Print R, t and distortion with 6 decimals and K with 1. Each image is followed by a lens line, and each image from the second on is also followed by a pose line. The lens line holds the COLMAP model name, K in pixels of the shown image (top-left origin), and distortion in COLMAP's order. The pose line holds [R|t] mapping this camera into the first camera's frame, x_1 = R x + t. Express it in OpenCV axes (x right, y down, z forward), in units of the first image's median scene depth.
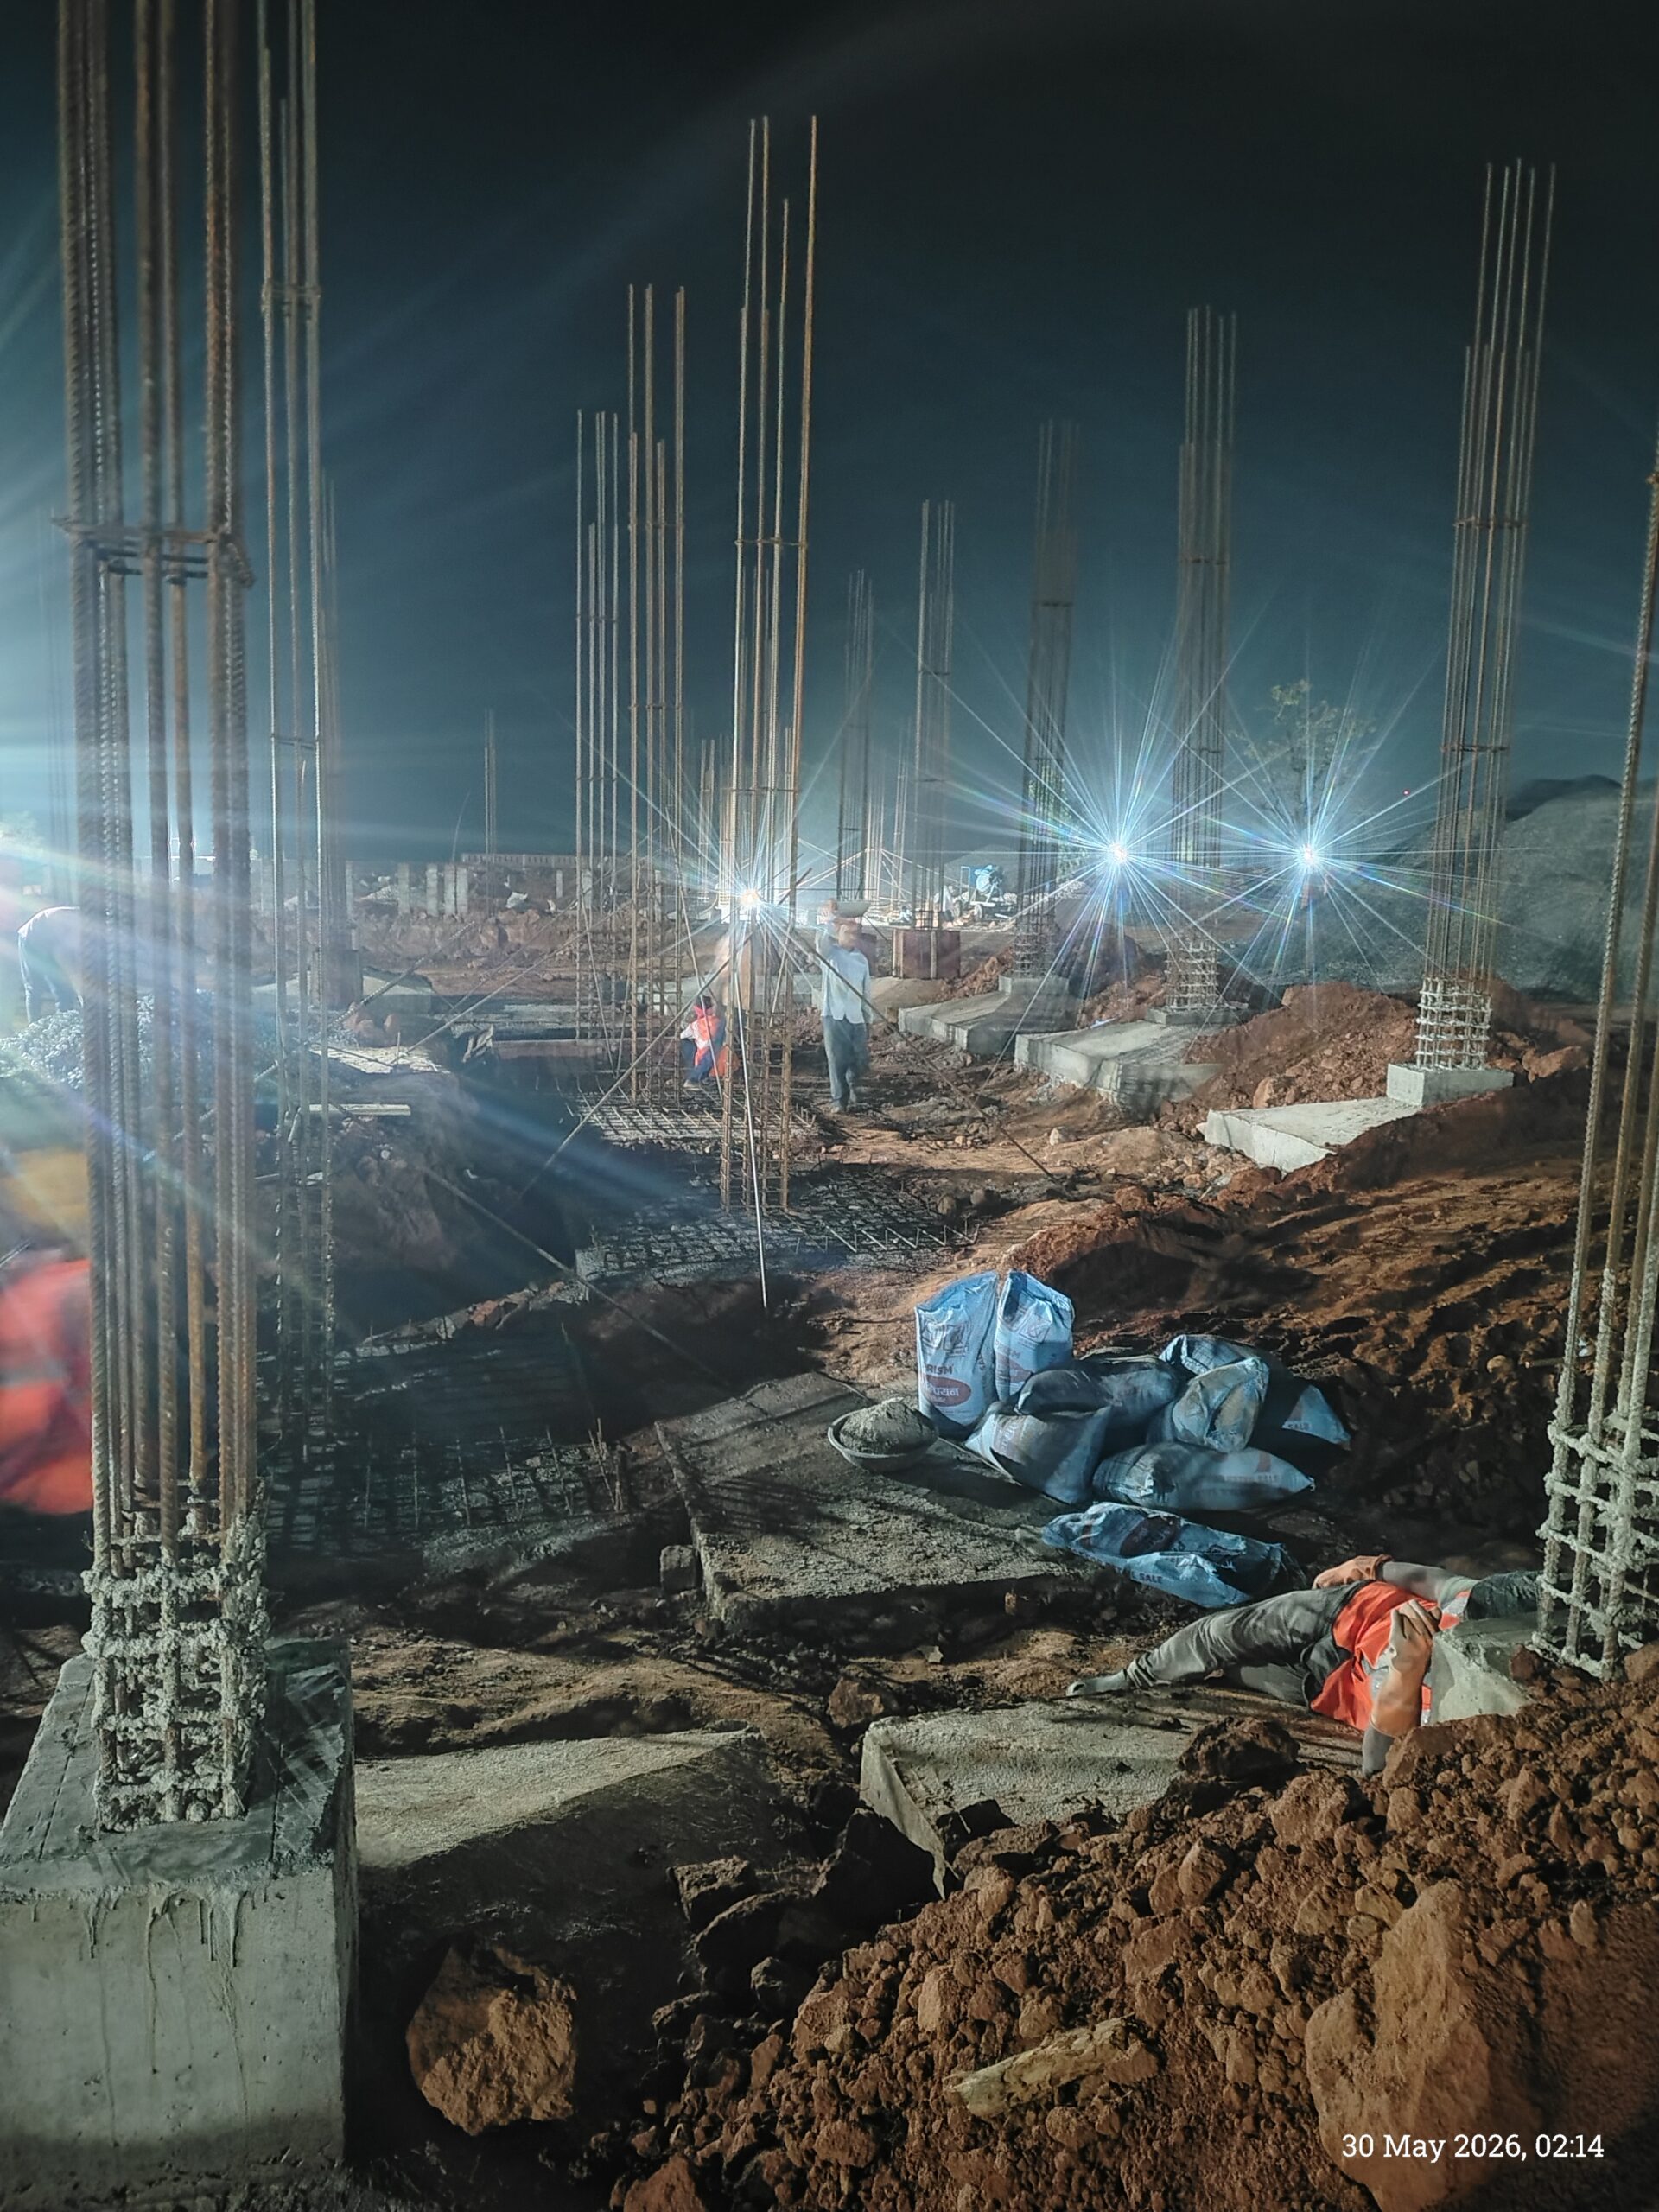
lens RADIAL K [[1638.4, 0, 831.9], [0, 1638.4, 1109.4], [0, 0, 1]] dist [0.116393, -0.149723]
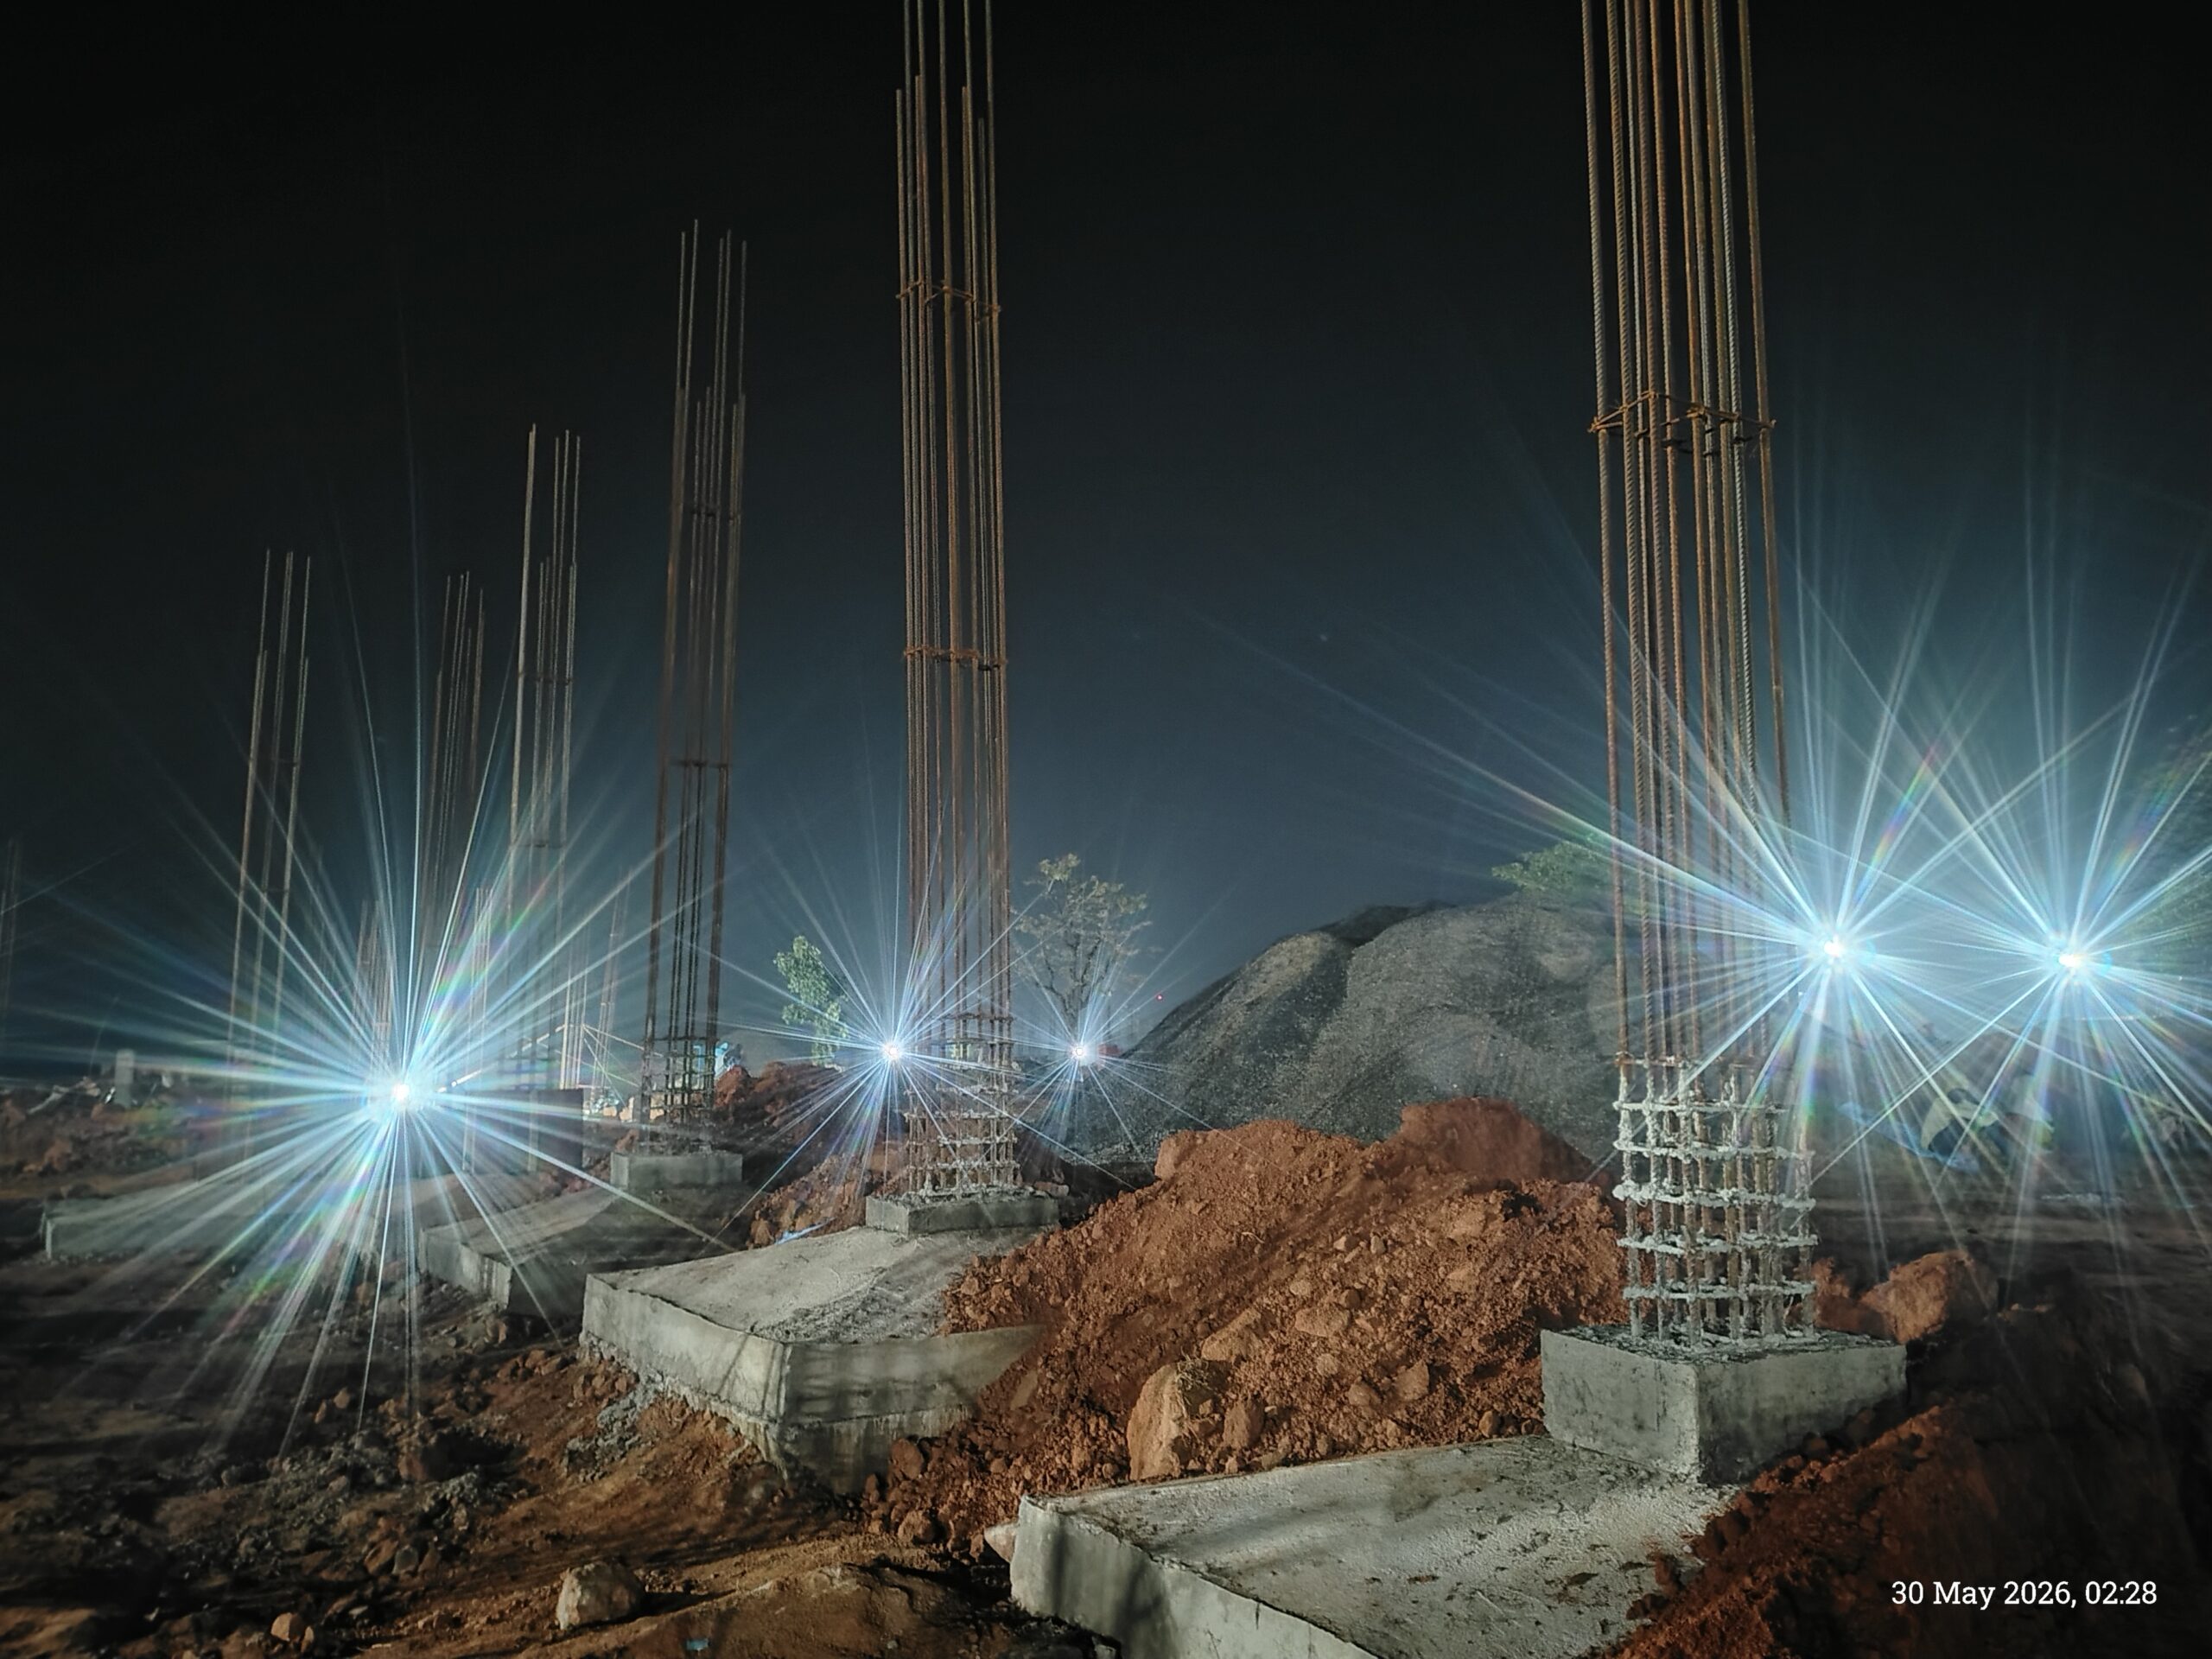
lens RADIAL K [[1638.4, 0, 1105.9], [0, 1638.4, 820.9], [0, 0, 1]] dist [0.116393, -0.149723]
pose [[0.956327, 0.027655, 0.290989, 0.417371], [0.059050, 0.956710, -0.284990, -0.096042], [-0.286273, 0.289727, 0.913294, 1.881761]]
